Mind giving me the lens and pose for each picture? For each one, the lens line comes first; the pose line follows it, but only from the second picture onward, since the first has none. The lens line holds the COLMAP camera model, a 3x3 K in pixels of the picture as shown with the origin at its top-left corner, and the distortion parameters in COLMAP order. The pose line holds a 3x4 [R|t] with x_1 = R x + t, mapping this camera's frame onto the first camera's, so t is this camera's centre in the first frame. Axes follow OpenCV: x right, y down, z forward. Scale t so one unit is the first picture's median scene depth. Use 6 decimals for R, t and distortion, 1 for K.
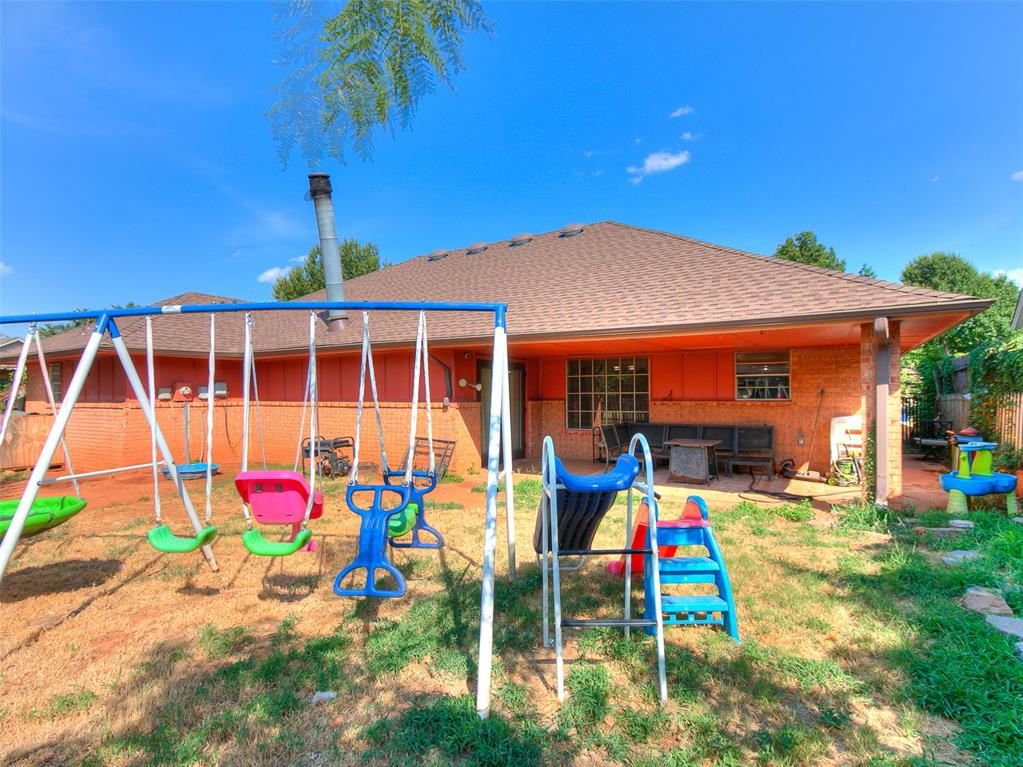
lens RADIAL K [[514.8, 0, 511.8], [0, 514.8, 388.9], [0, 0, 1]] dist [0.019871, 0.002931]
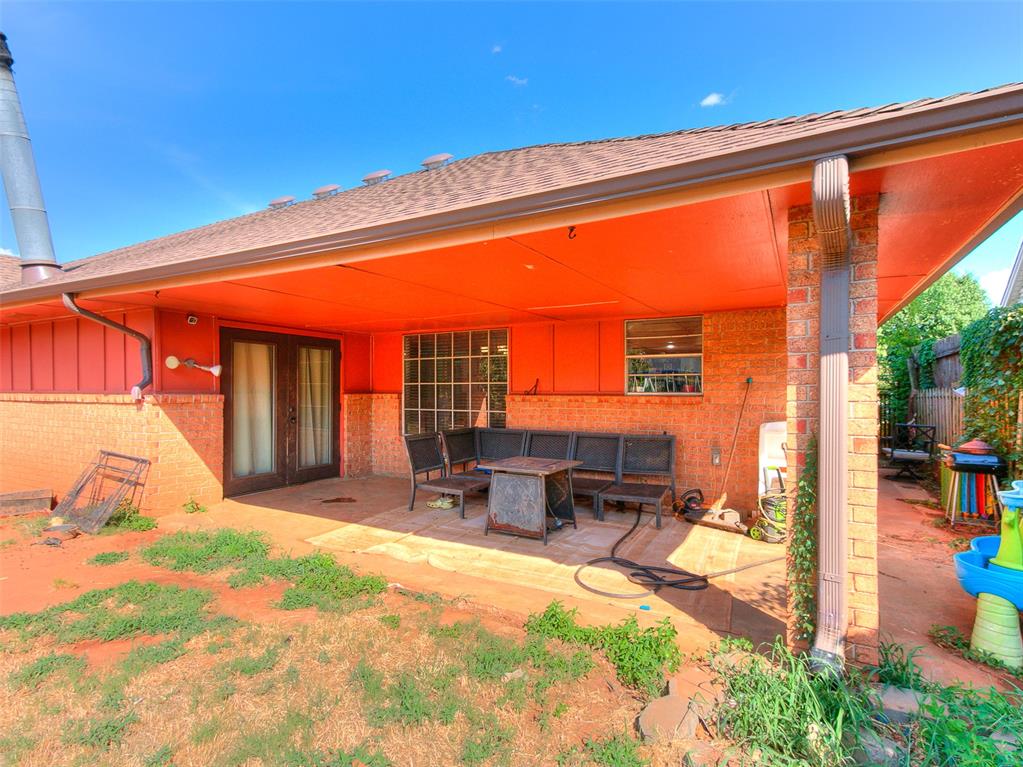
lens RADIAL K [[514.8, 0, 512.3], [0, 514.8, 386.1], [0, 0, 1]] dist [0.019871, 0.002931]
pose [[0.998815, 0.007923, 0.048016, 0.277108], [-0.008025, 0.999966, 0.001931, 0.011851], [-0.047999, -0.002314, 0.998845, 0.380674]]
